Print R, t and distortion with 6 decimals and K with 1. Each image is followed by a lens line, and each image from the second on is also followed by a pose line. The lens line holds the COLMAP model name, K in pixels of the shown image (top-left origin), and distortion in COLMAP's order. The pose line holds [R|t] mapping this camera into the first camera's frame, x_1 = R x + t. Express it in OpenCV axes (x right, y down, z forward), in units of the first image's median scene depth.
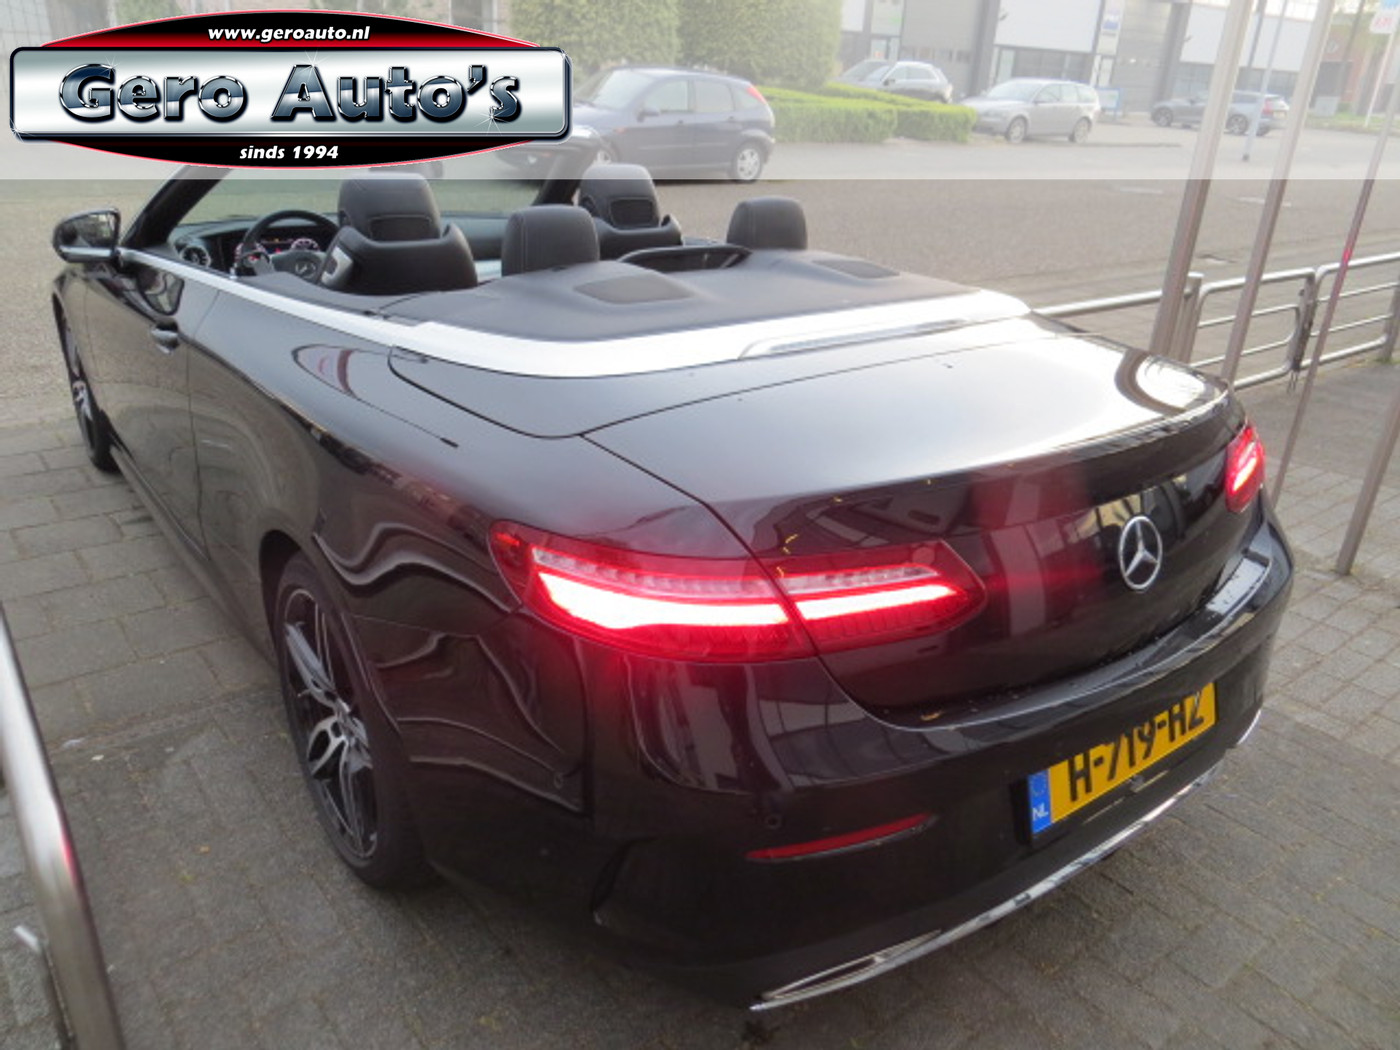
lens RADIAL K [[1016.4, 0, 702.1], [0, 1016.4, 524.4], [0, 0, 1]] dist [-0.020530, -0.007587]
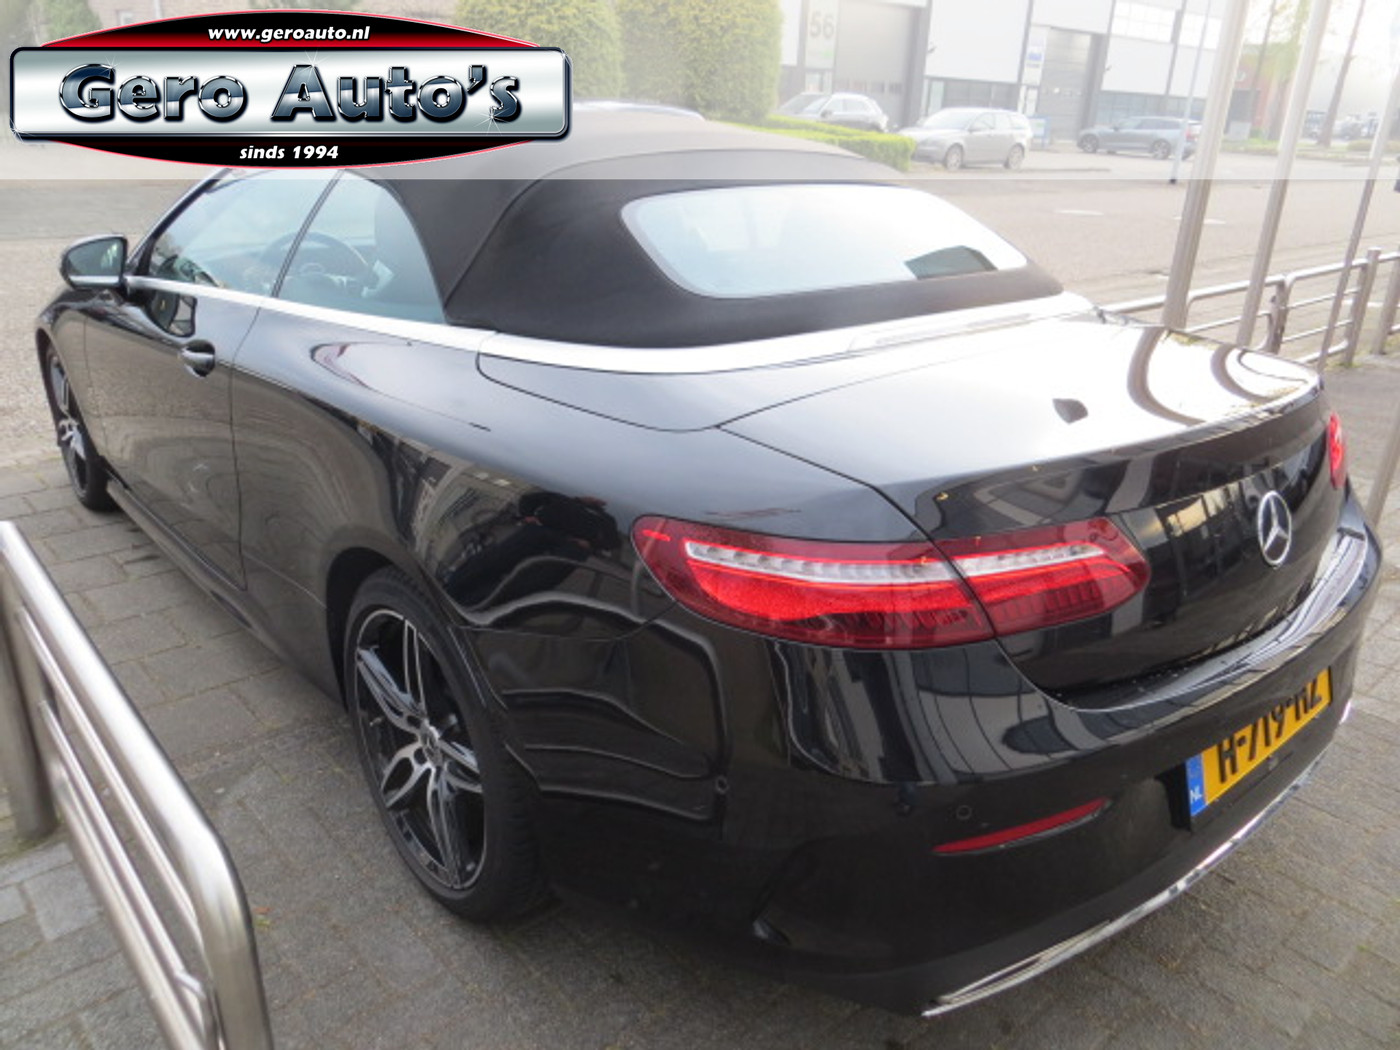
lens RADIAL K [[1023.1, 0, 700.1], [0, 1023.1, 526.2], [0, 0, 1]] dist [-0.032734, 0.007628]
pose [[0.998020, -0.037569, 0.050443, -0.109364], [0.039136, 0.998770, -0.030456, 0.020653], [-0.049237, 0.032370, 0.998262, 0.019116]]
